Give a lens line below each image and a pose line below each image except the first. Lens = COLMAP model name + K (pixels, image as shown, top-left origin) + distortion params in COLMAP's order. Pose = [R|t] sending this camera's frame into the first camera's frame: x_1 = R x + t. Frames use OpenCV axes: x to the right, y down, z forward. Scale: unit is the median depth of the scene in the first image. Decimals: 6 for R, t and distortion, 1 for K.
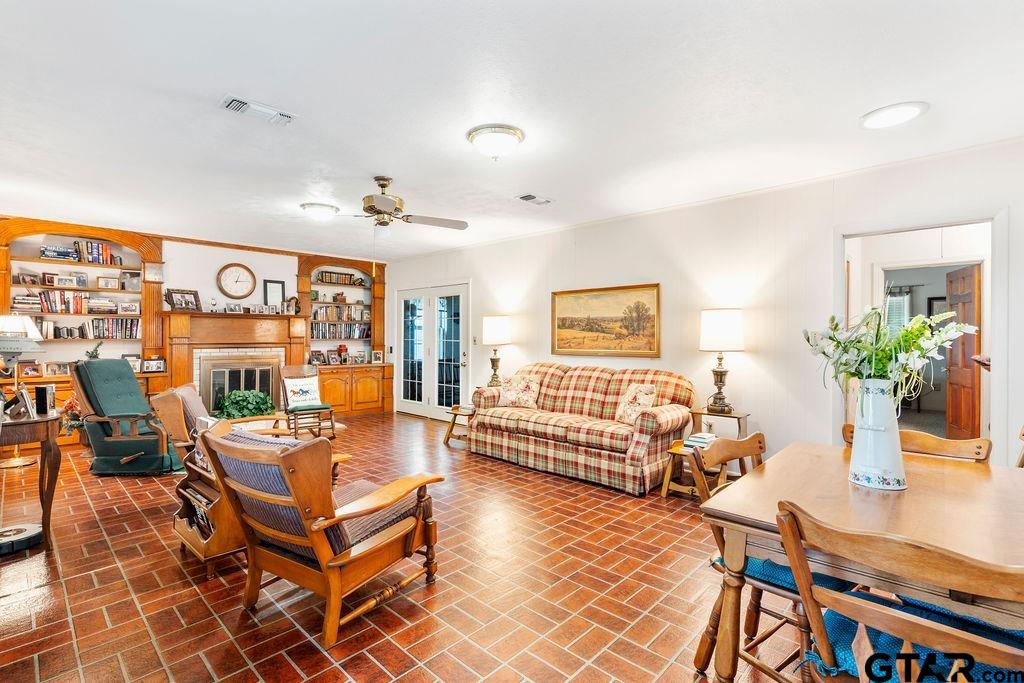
lens RADIAL K [[463.7, 0, 512.0], [0, 463.7, 341.5], [0, 0, 1]] dist [0.014009, 0.000152]
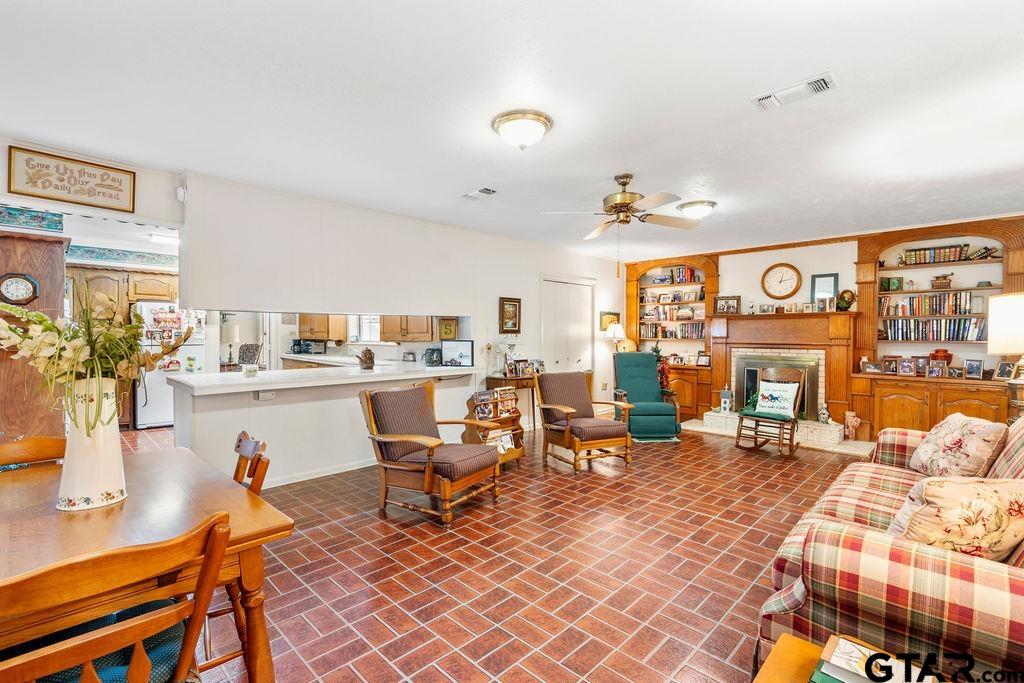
lens RADIAL K [[463.7, 0, 512.0], [0, 463.7, 341.5], [0, 0, 1]] dist [0.014009, 0.000152]
pose [[-0.002234, 0.011949, -0.999926, 0.432583], [-0.017216, 0.999780, 0.011986, -0.003628], [0.999849, 0.017242, -0.002027, 0.463369]]
